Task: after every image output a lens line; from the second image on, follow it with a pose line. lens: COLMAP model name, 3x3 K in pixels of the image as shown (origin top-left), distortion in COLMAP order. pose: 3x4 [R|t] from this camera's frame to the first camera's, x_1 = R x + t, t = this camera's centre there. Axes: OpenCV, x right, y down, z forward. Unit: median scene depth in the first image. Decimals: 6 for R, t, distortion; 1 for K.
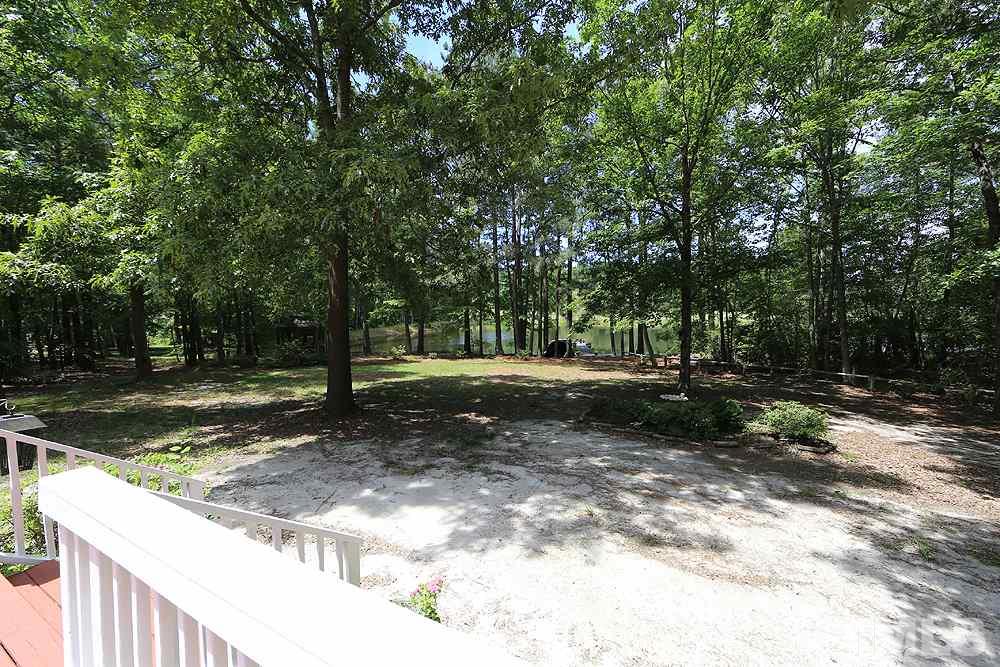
lens RADIAL K [[400.6, 0, 500.0], [0, 400.6, 333.5], [0, 0, 1]] dist [-0.003950, 0.000119]
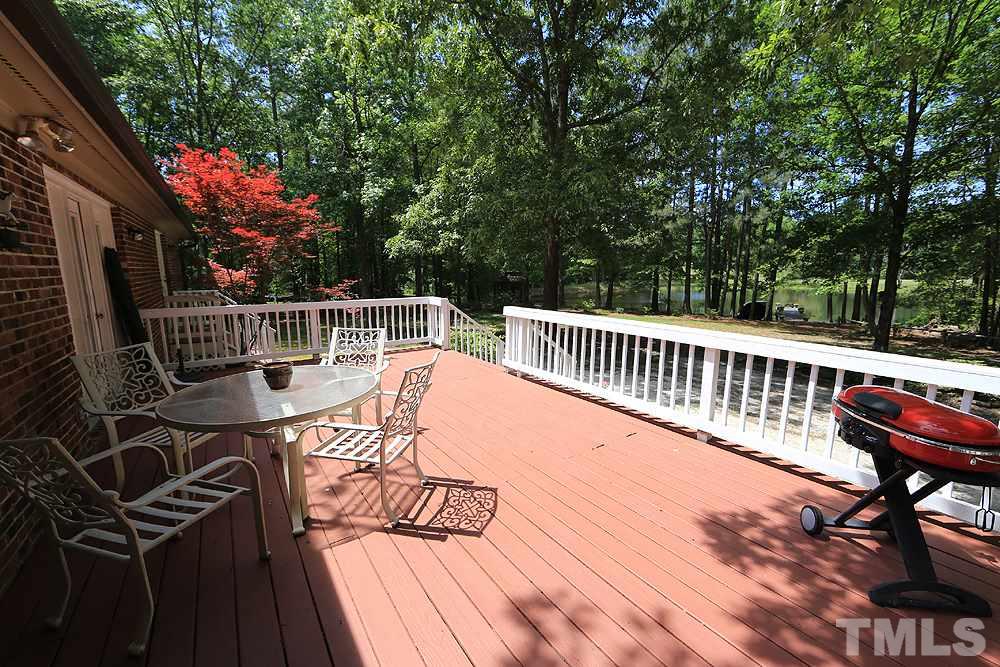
lens RADIAL K [[400.6, 0, 500.0], [0, 400.6, 333.5], [0, 0, 1]] dist [-0.003950, 0.000119]
pose [[0.893615, 0.081418, -0.441388, 0.027329], [-0.036202, 0.993280, 0.109926, 0.008982], [0.447372, -0.082253, 0.890558, -0.124058]]
